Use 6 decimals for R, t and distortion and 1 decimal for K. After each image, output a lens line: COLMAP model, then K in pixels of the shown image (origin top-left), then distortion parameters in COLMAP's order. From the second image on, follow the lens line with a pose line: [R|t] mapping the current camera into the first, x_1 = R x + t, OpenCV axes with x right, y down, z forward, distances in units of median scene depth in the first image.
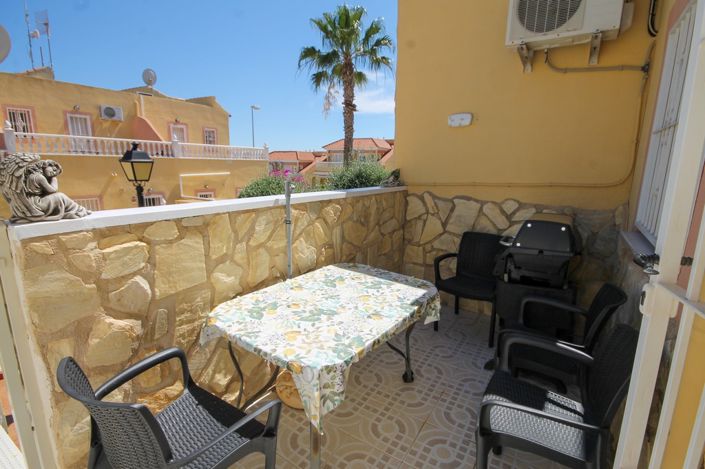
lens RADIAL K [[326.7, 0, 356.7], [0, 326.7, 234.7], [0, 0, 1]] dist [-0.001775, -0.002355]
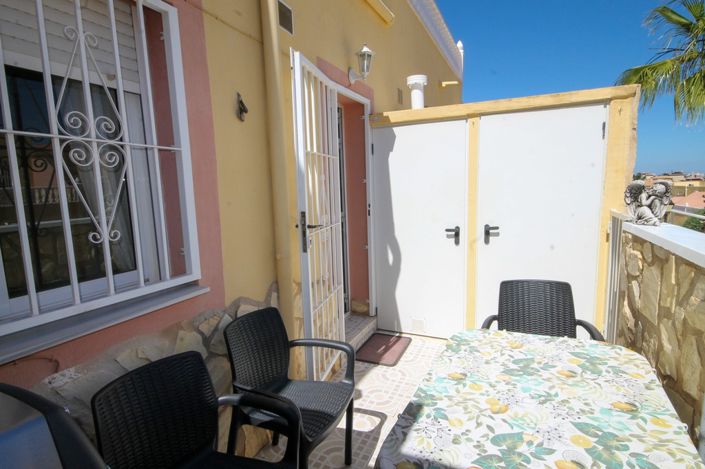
lens RADIAL K [[359.0, 0, 351.3], [0, 359.0, 230.9], [0, 0, 1]] dist [0.006427, -0.000184]
pose [[-0.991857, 0.033730, -0.122807, 0.407426], [-0.007506, 0.947131, 0.320760, -0.368522], [0.127133, 0.319069, -0.939166, 1.649696]]
